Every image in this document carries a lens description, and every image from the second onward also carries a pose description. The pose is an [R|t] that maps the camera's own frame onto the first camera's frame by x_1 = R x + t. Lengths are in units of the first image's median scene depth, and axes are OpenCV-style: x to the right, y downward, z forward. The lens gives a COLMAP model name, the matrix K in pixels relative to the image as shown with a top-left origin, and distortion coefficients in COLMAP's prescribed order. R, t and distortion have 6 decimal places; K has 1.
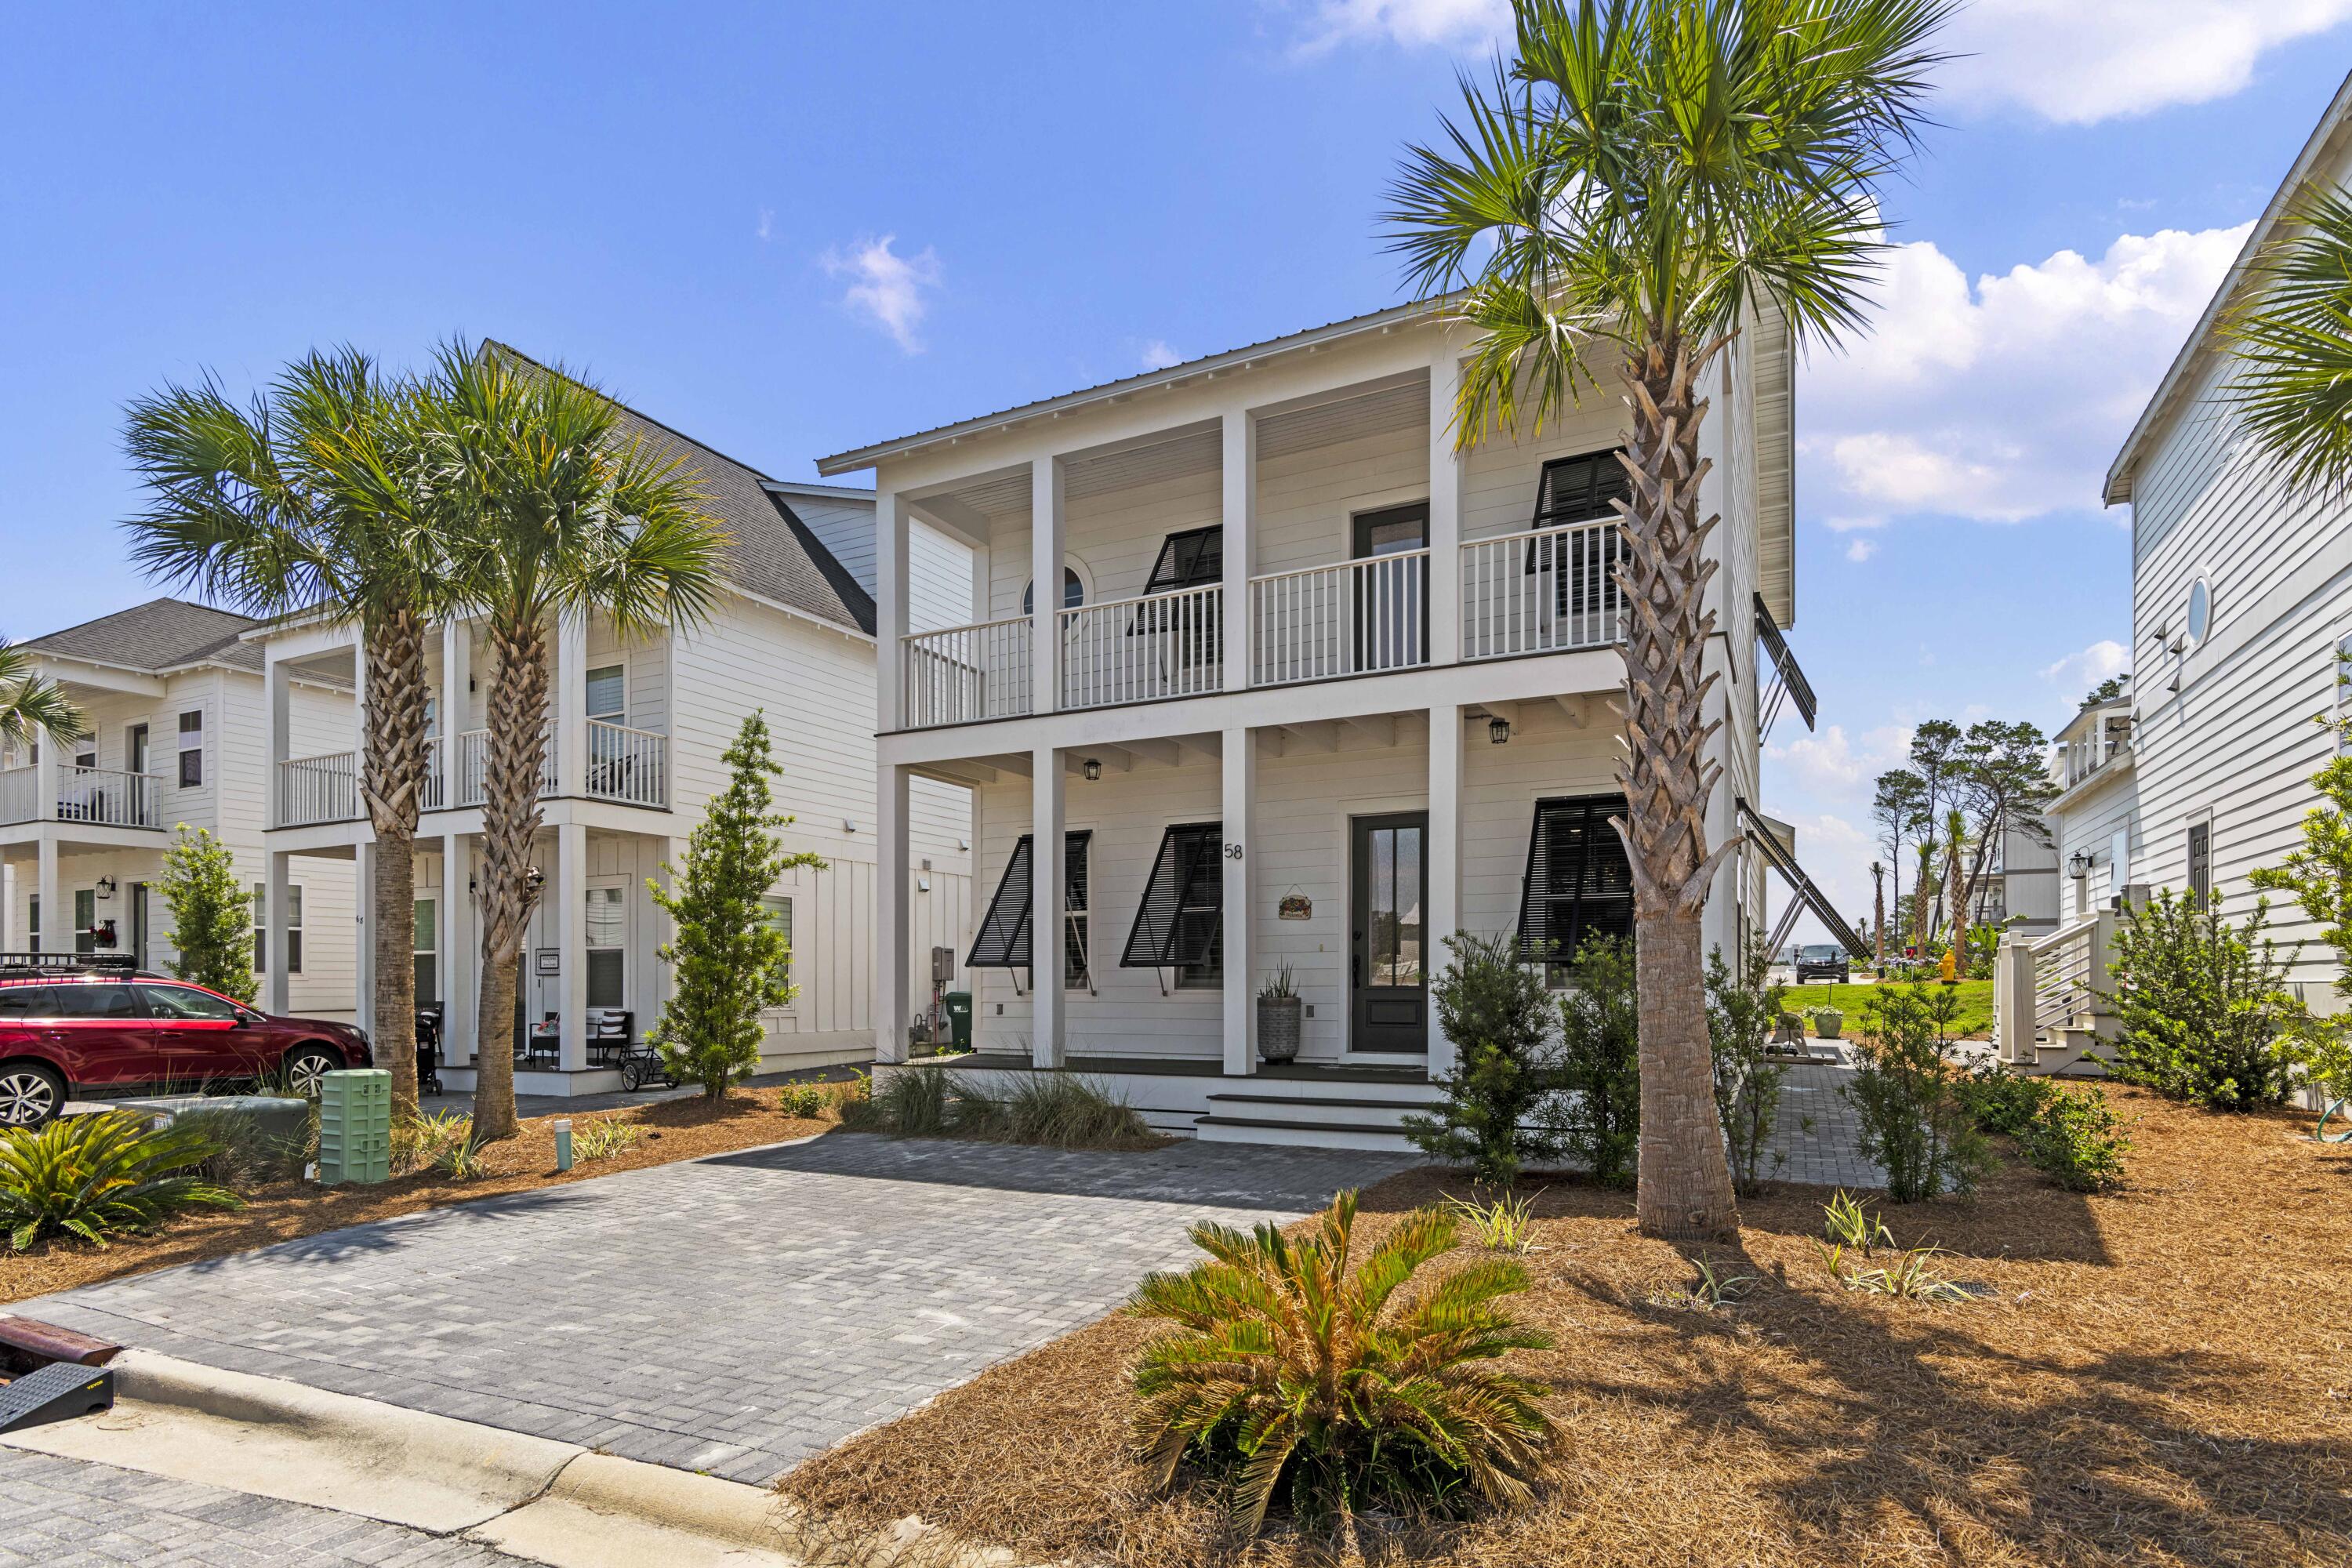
lens RADIAL K [[1142.7, 0, 1178.1], [0, 1142.7, 794.5], [0, 0, 1]] dist [0.003209, -0.000162]
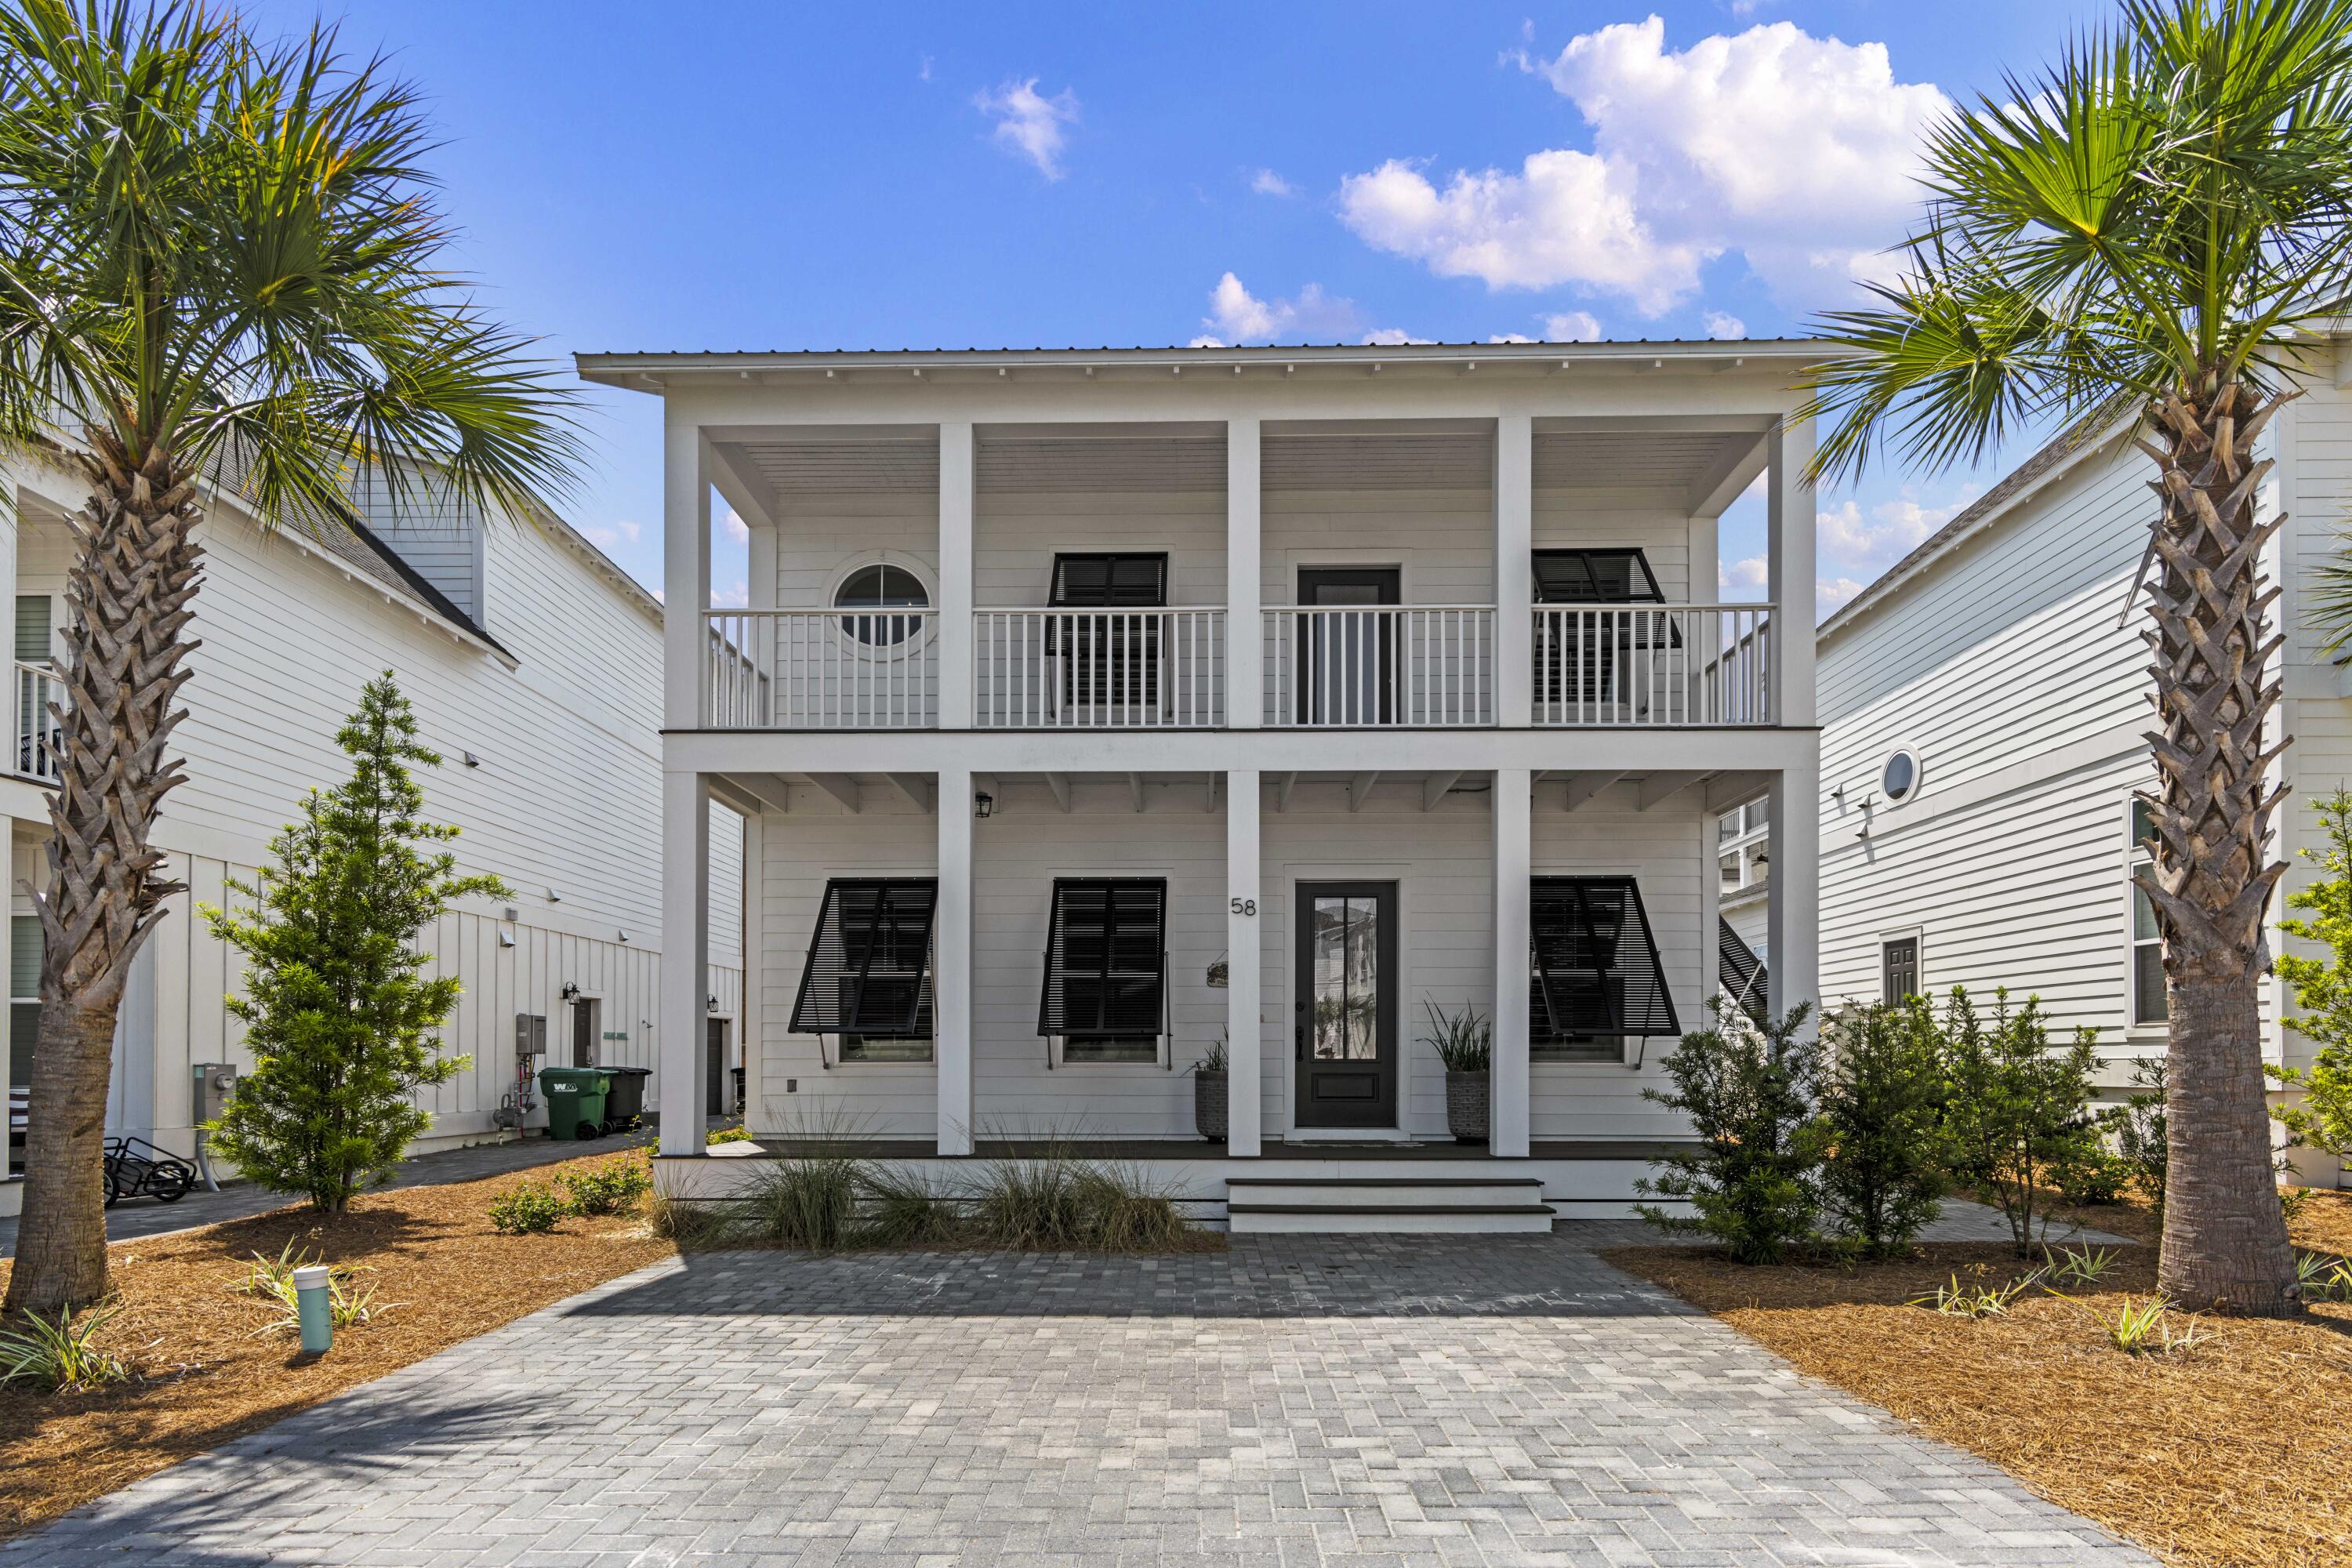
lens RADIAL K [[1160.8, 0, 1176.0], [0, 1160.8, 875.8], [0, 0, 1]] dist [0.003833, 0.000267]
pose [[0.878555, 0.080350, 0.470835, -0.380581], [-0.084408, 0.996352, -0.012531, 0.038271], [-0.470124, -0.028733, 0.882132, 0.204692]]
